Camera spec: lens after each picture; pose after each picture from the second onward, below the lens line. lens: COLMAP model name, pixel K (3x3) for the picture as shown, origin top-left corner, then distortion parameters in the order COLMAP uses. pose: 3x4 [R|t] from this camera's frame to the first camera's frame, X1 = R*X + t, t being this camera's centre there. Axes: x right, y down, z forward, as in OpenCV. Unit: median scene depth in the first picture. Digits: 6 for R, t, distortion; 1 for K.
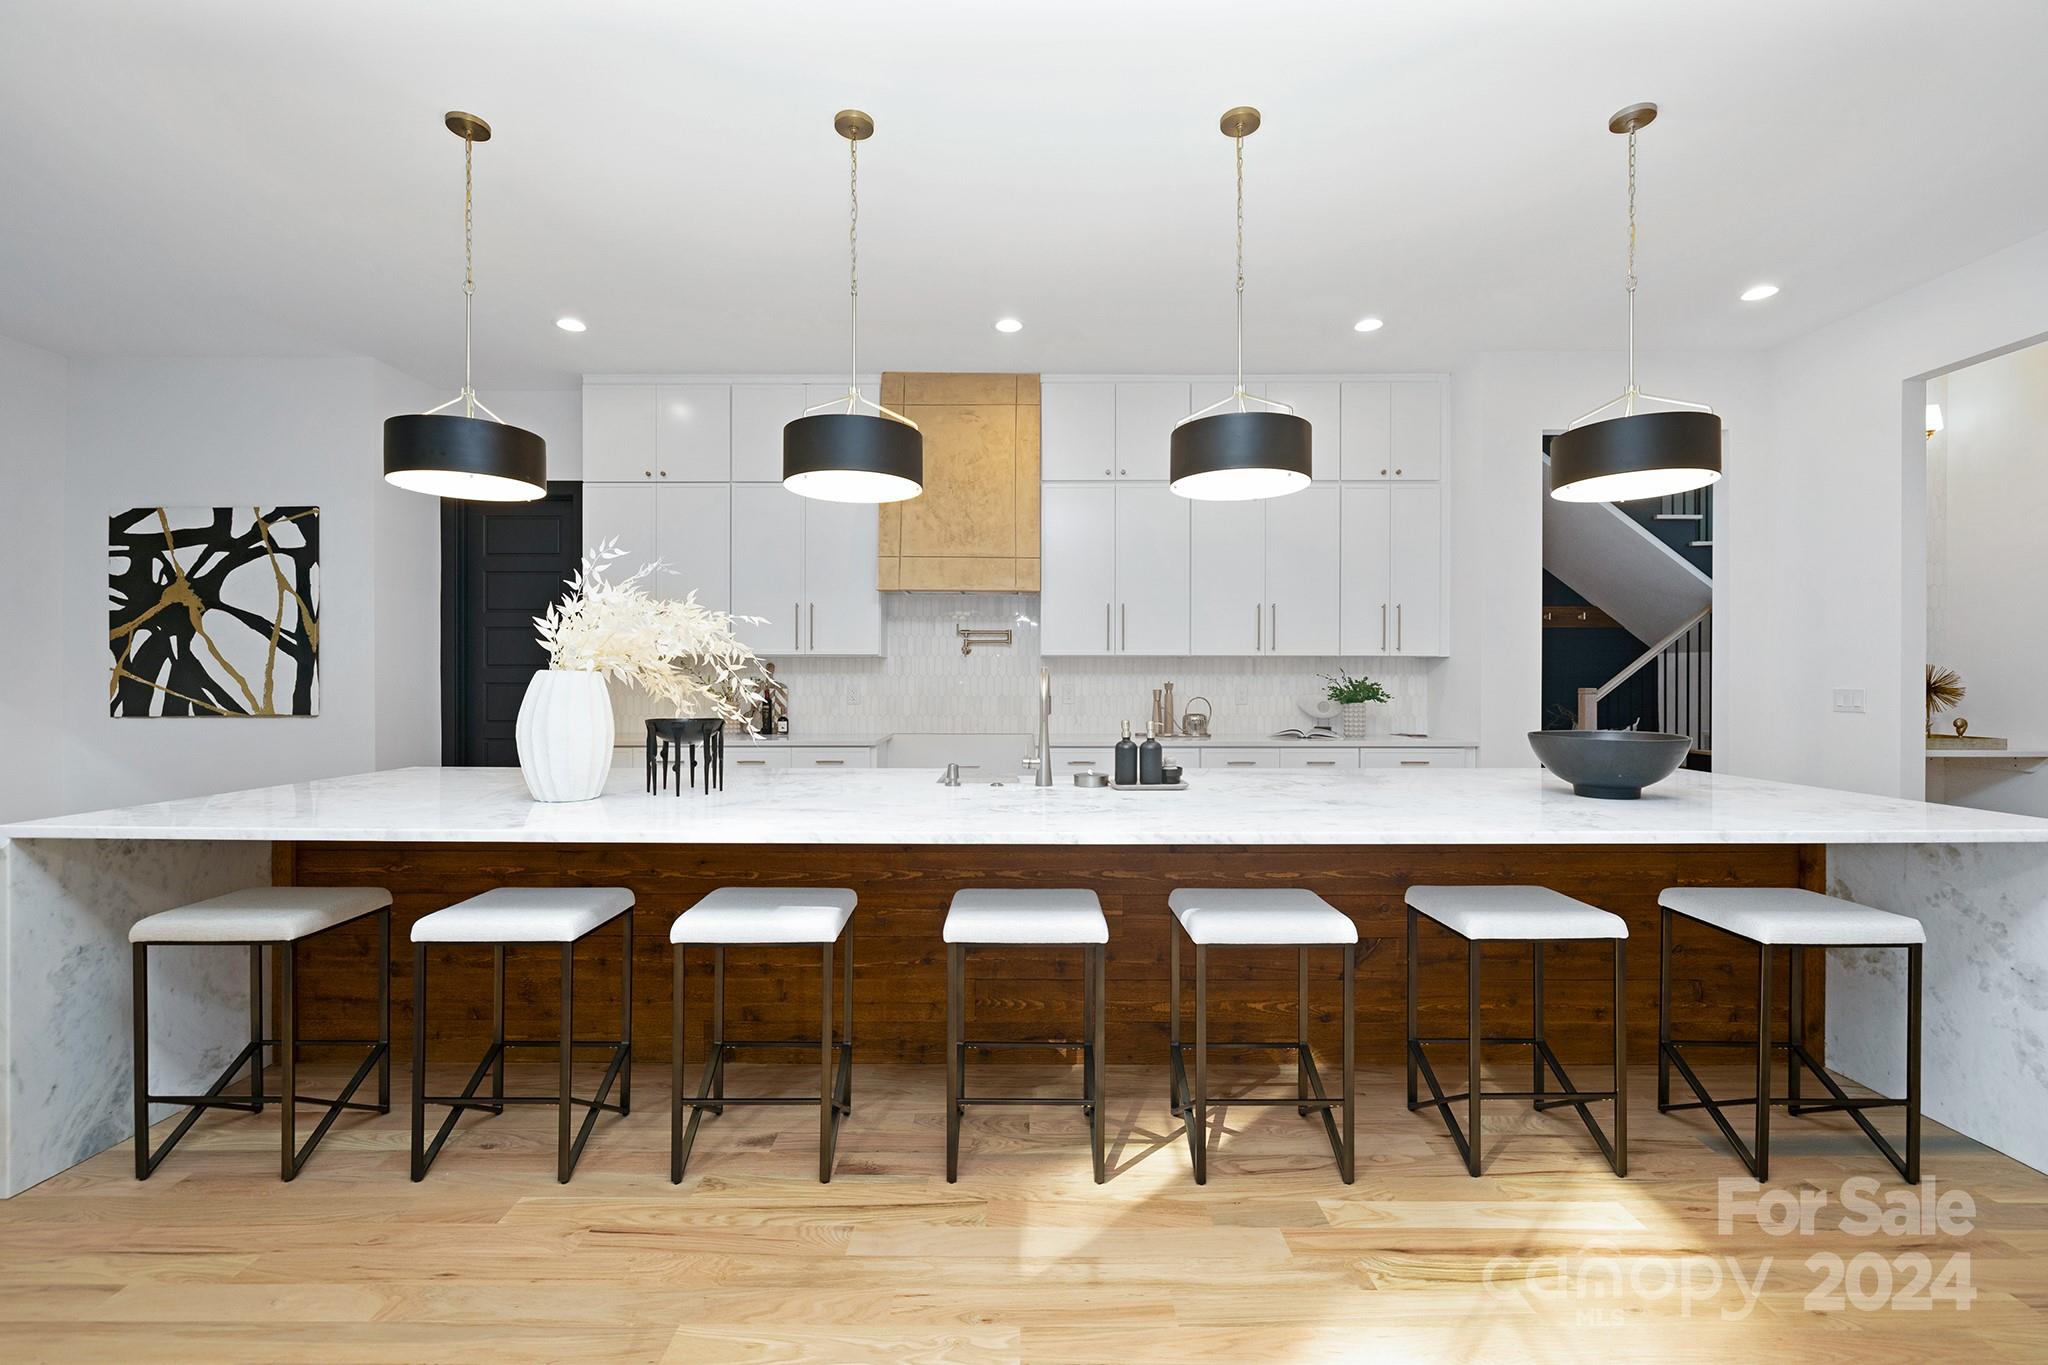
lens RADIAL K [[860.7, 0, 1013.9], [0, 860.7, 682.3], [0, 0, 1]] dist [0.004281, -0.000654]
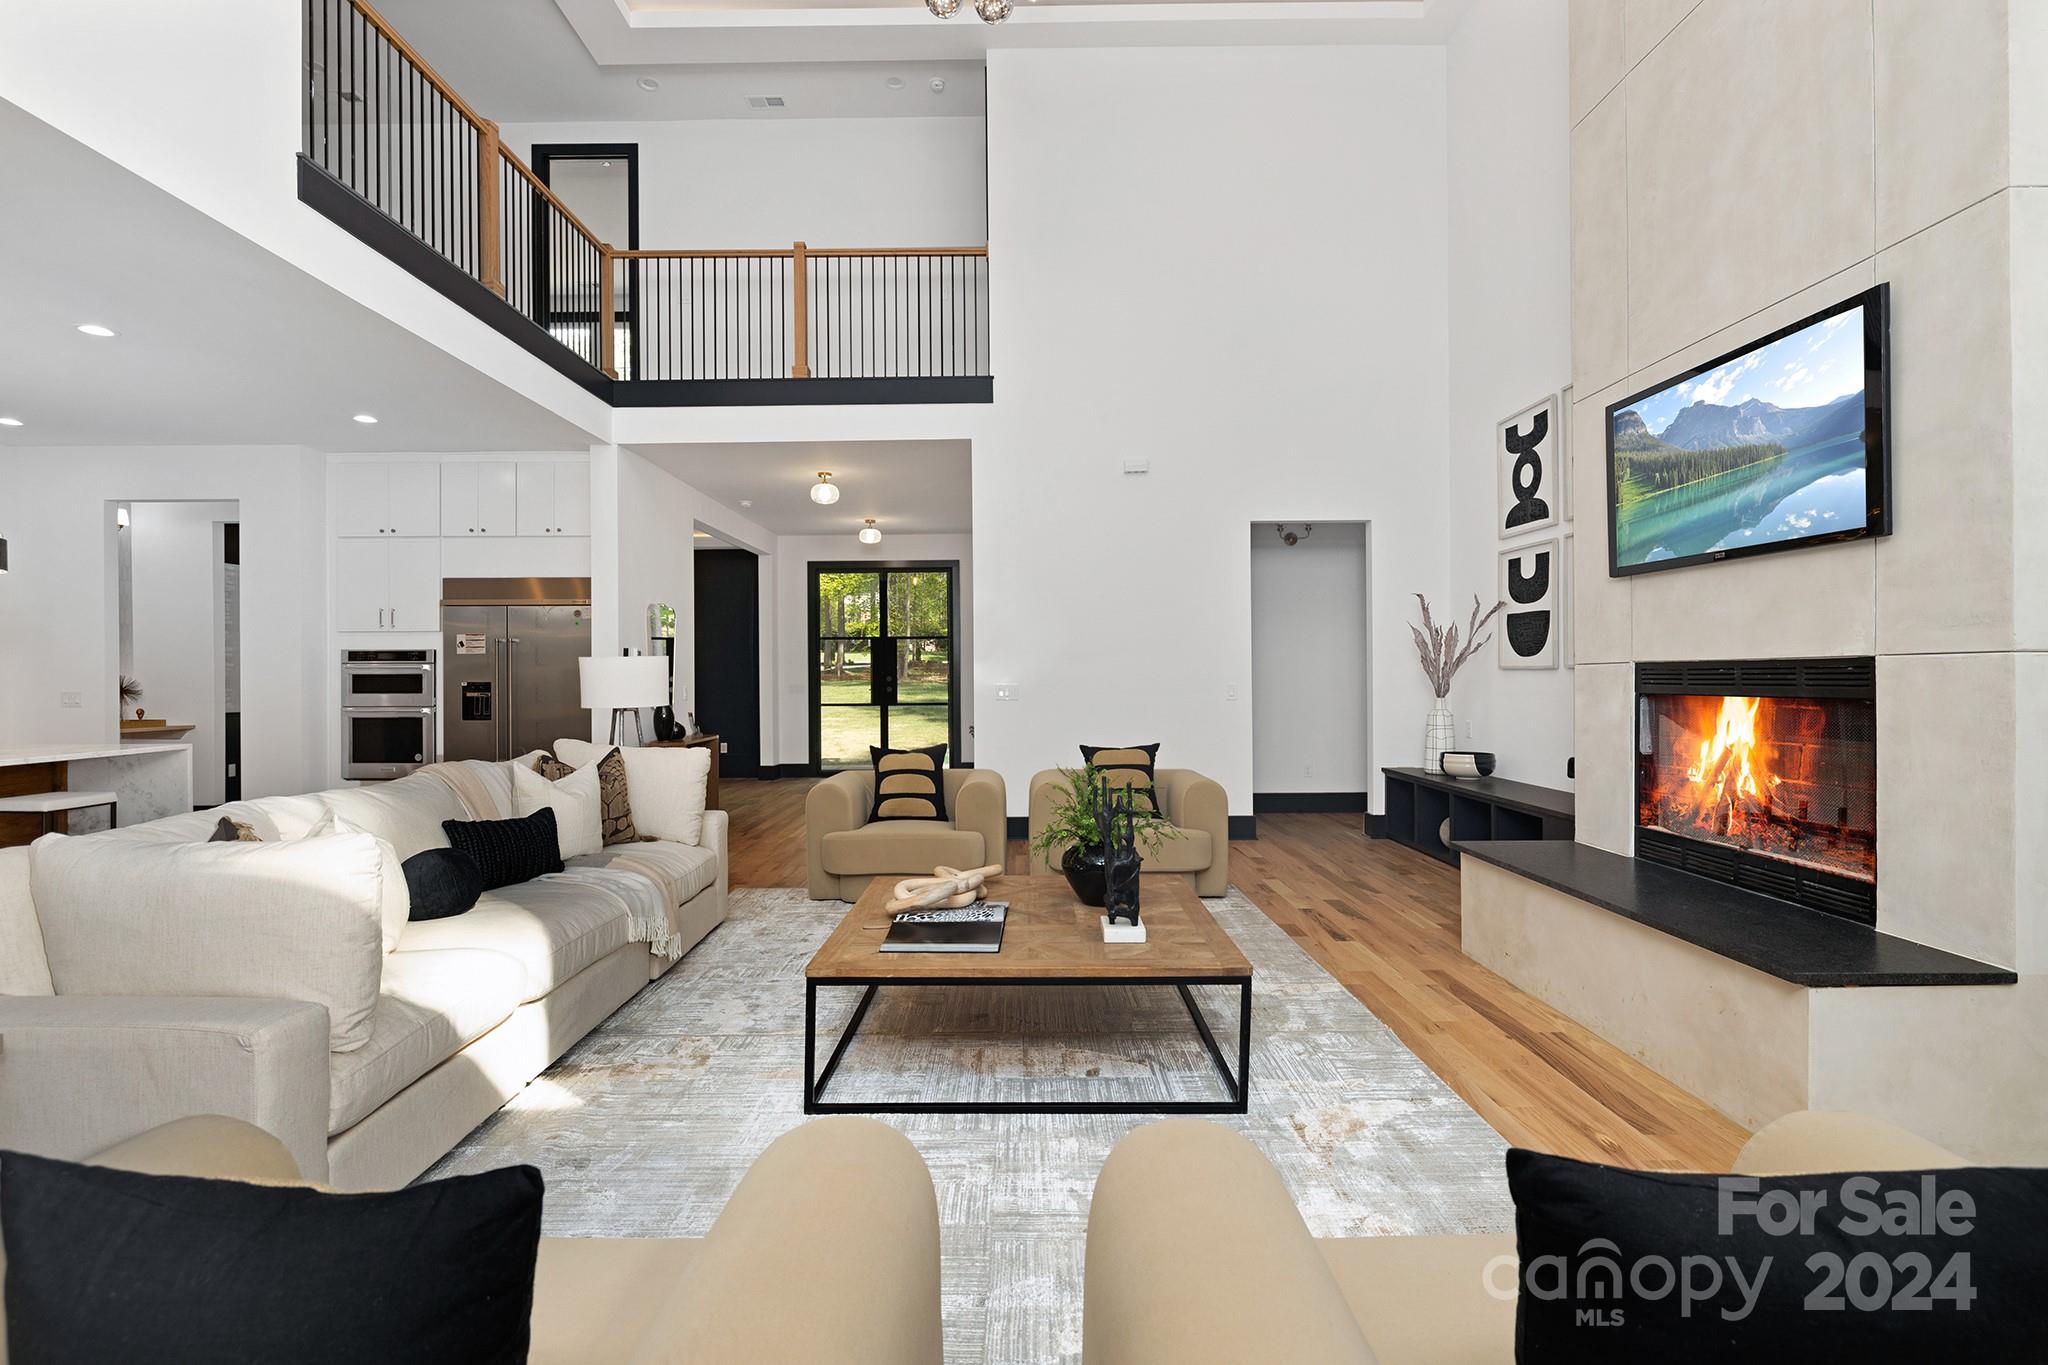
lens RADIAL K [[945.5, 0, 1023.3], [0, 945.5, 674.2], [0, 0, 1]] dist [-0.009975, 0.000317]
pose [[-0.005480, 0.006974, 0.999961, -0.598568], [0.007581, 0.999947, -0.006932, 0.001139], [-0.999956, 0.007542, -0.005532, -0.576193]]
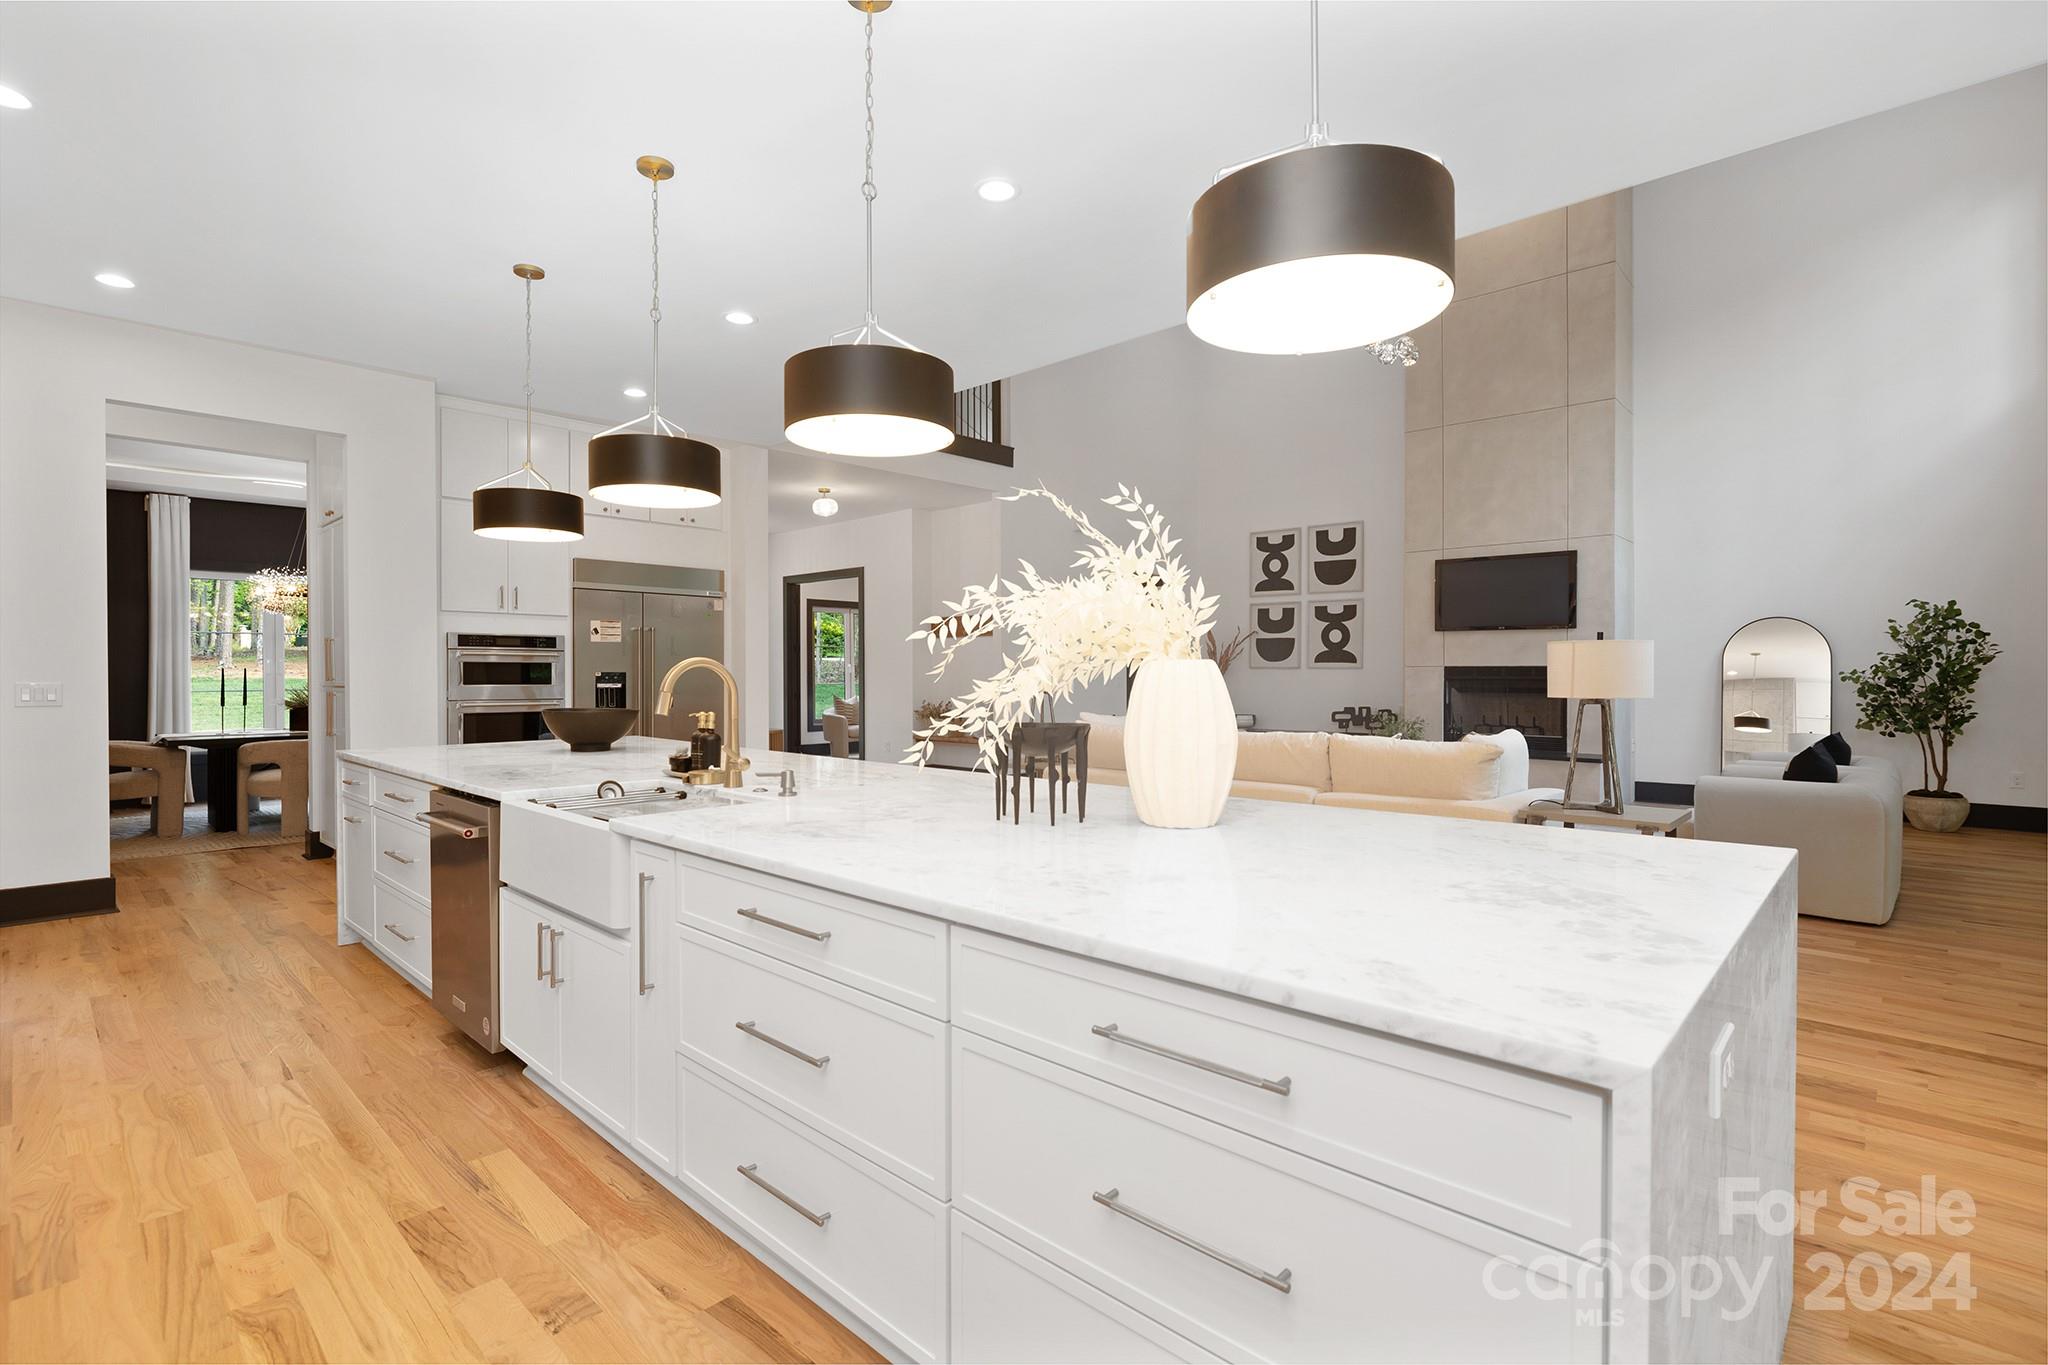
lens RADIAL K [[964.7, 0, 1013.6], [0, 964.7, 668.6], [0, 0, 1]] dist [-0.013593, 0.003443]
pose [[-0.729089, 0.007172, 0.684382, -0.513532], [0.003831, 0.999972, -0.006398, 0.002431], [-0.684408, -0.002043, -0.729096, 0.896601]]
